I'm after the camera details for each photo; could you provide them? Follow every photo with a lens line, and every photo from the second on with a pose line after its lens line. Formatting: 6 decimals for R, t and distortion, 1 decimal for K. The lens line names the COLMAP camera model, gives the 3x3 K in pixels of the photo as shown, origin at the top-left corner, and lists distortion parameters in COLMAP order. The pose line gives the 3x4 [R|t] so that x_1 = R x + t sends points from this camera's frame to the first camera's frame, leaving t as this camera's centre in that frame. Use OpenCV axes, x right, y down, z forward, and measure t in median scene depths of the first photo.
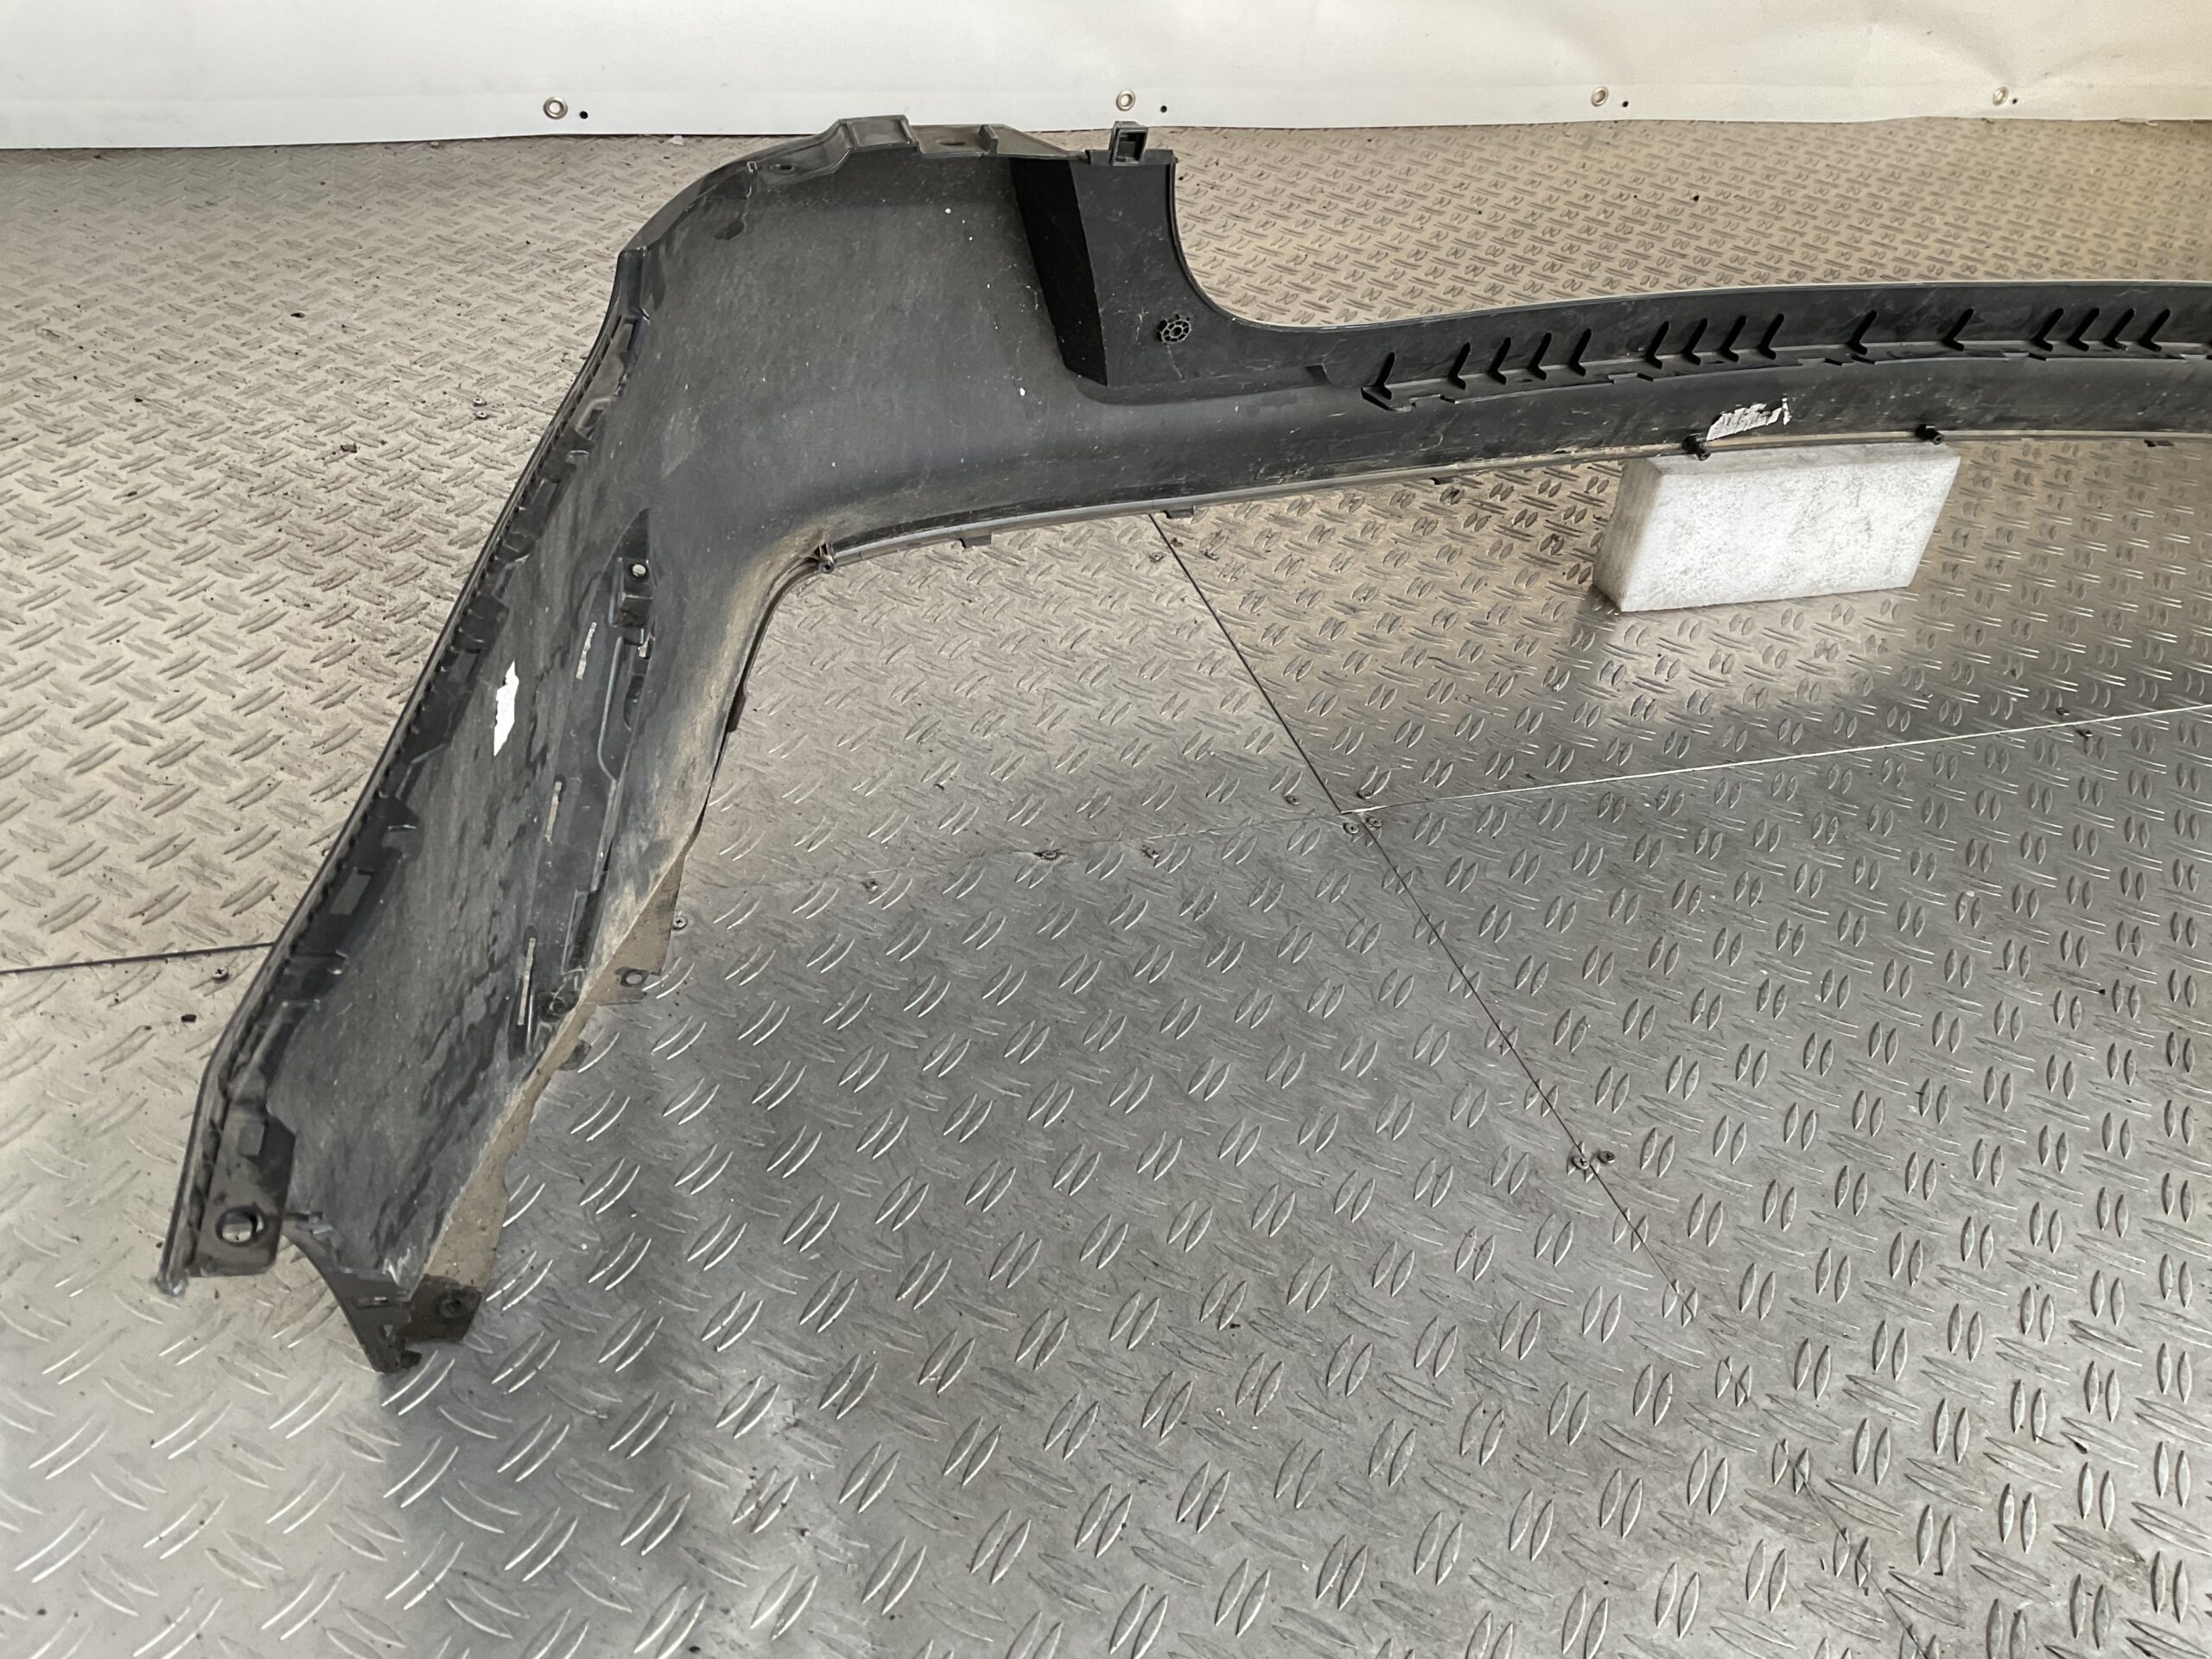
lens RADIAL K [[1901.1, 0, 1048.4], [0, 1901.1, 870.4], [0, 0, 1]] dist [0.039645, -0.076318]
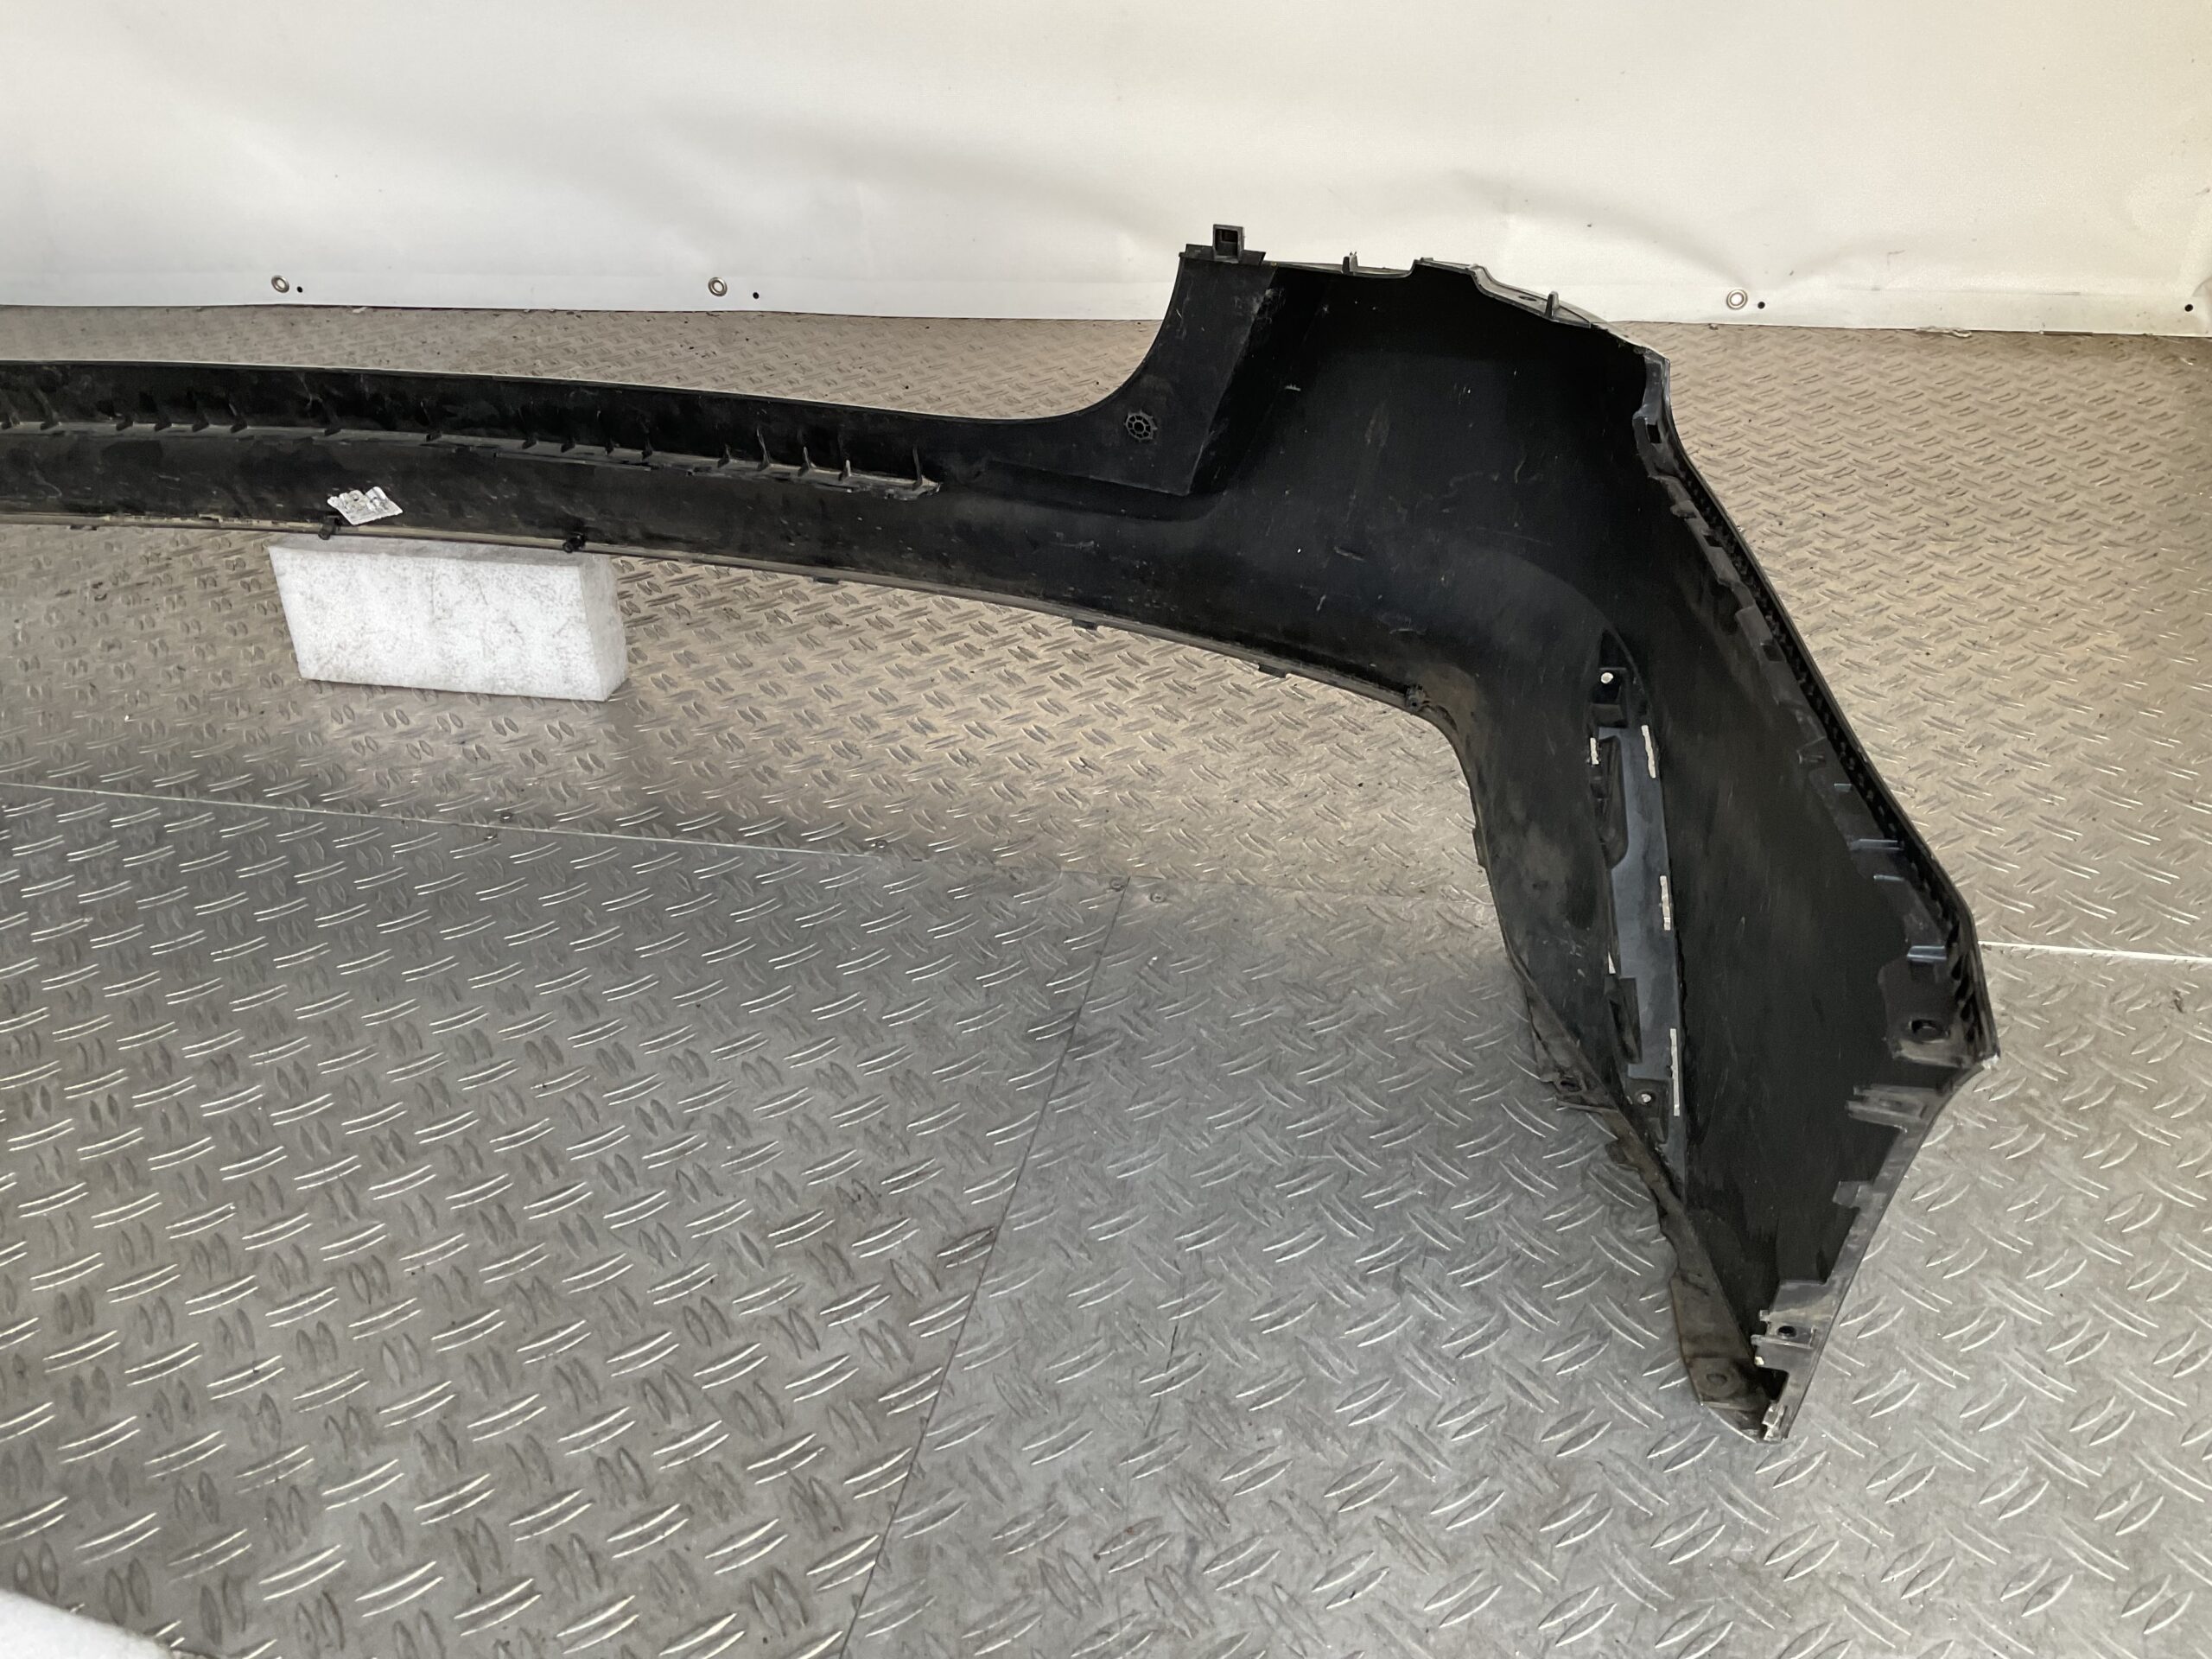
lens RADIAL K [[1901.1, 0, 1106.1], [0, 1901.1, 834.5], [0, 0, 1]] dist [0.039645, -0.076318]
pose [[0.836309, 0.148544, -0.527752, 1.304467], [-0.232747, 0.967744, -0.096439, -0.052686], [0.496403, 0.203486, 0.843906, 0.343038]]
